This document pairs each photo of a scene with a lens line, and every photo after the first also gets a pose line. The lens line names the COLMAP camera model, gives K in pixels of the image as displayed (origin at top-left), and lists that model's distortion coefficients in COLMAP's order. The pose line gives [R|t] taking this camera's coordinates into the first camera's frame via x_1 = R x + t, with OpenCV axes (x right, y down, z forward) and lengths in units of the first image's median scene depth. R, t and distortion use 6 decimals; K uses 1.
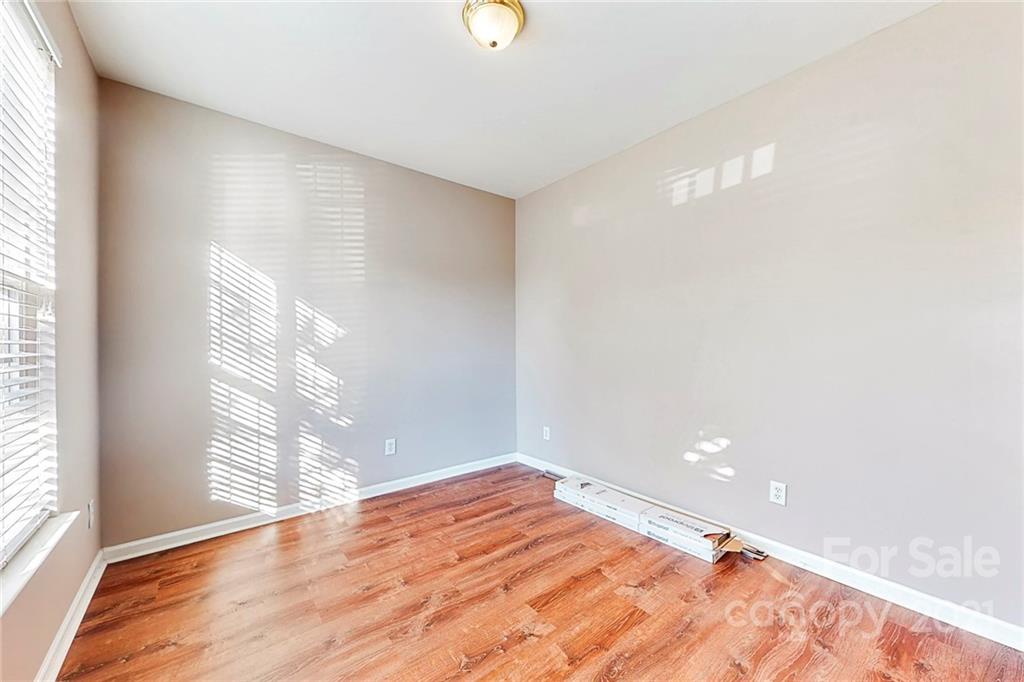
lens RADIAL K [[387.5, 0, 511.6], [0, 387.5, 354.0], [0, 0, 1]] dist [0.006370, -0.000331]
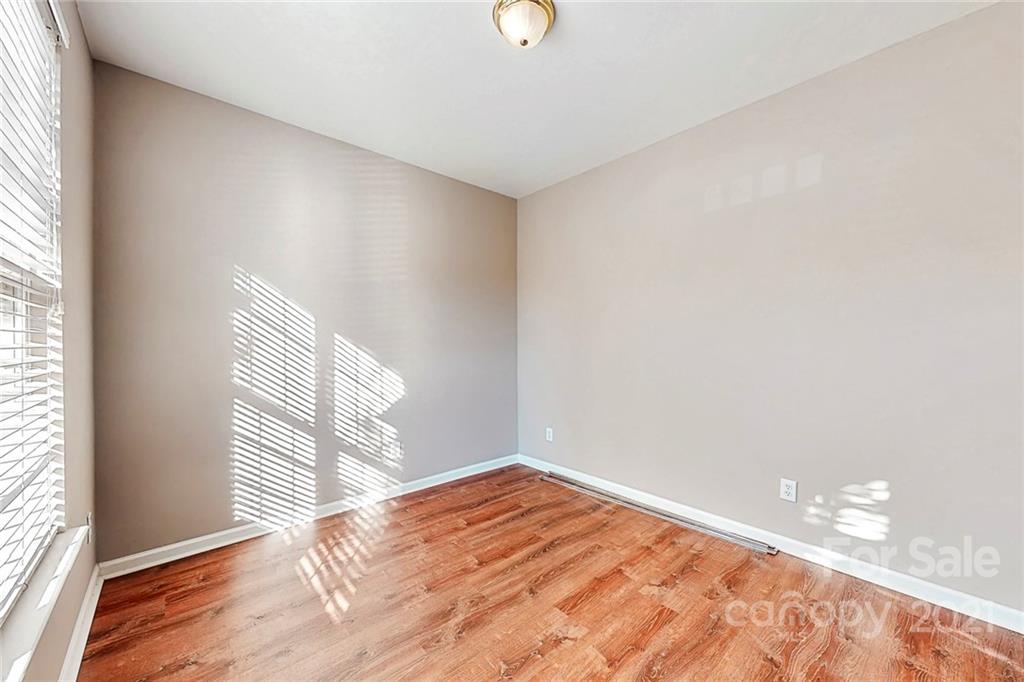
lens RADIAL K [[387.5, 0, 510.5], [0, 387.5, 355.1], [0, 0, 1]] dist [0.006370, -0.000331]
pose [[0.998468, -0.001046, 0.055317, -0.108868], [0.000931, 0.999997, 0.002096, -0.004589], [-0.055319, -0.002041, 0.998467, 0.009510]]
